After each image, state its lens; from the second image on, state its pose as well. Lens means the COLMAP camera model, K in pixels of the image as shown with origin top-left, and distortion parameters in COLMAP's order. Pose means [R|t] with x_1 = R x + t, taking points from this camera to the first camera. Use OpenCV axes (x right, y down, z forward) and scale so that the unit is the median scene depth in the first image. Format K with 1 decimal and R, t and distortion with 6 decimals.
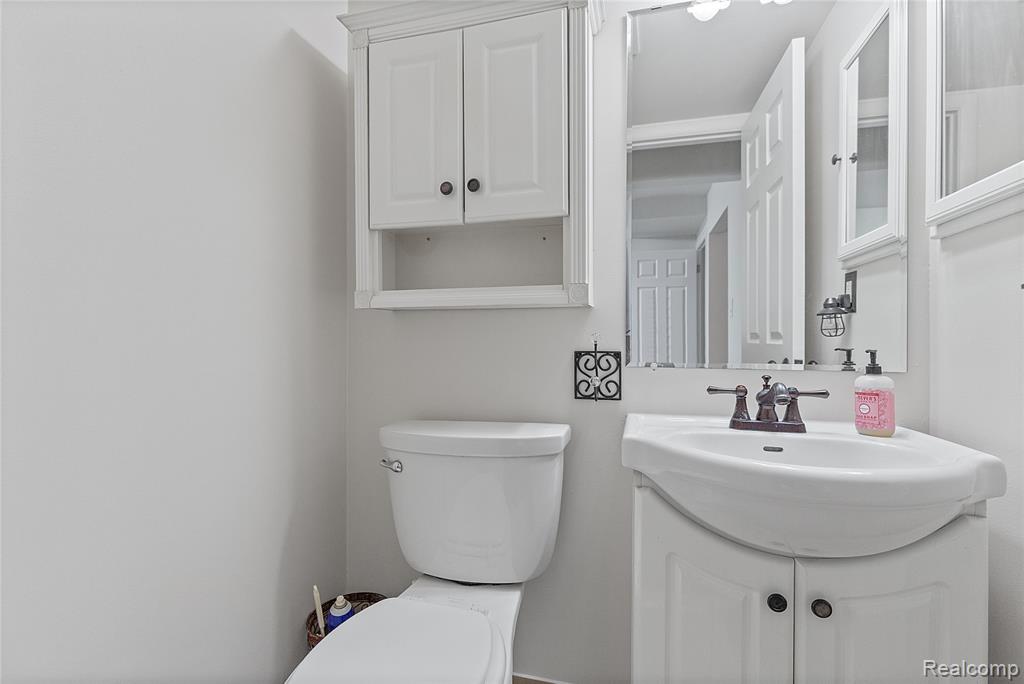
lens RADIAL K [[461.5, 0, 512.0], [0, 461.5, 342.0], [0, 0, 1]] dist [-0.002797, 0.000511]
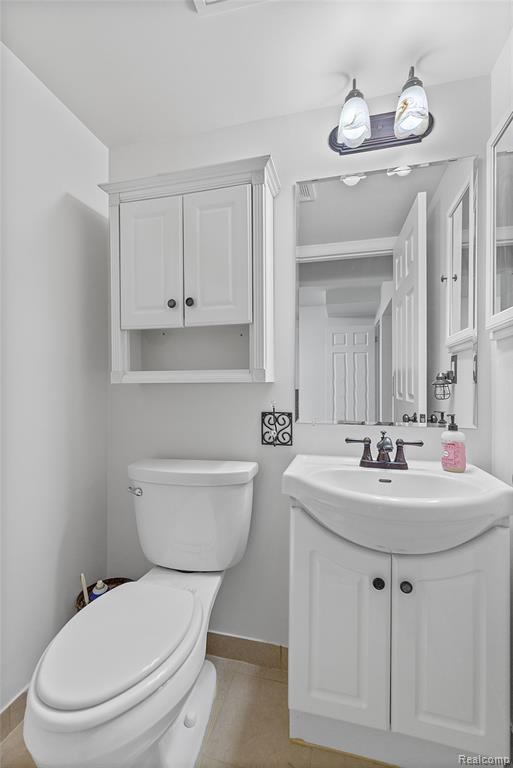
lens RADIAL K [[348.2, 0, 256.5], [0, 348.2, 384.0], [0, 0, 1]] dist [0.002676, 0.000031]
pose [[0.999964, -0.002528, 0.008124, 0.118722], [0.002567, 0.999985, -0.004869, -0.068338], [-0.008111, 0.004889, 0.999955, -0.116842]]
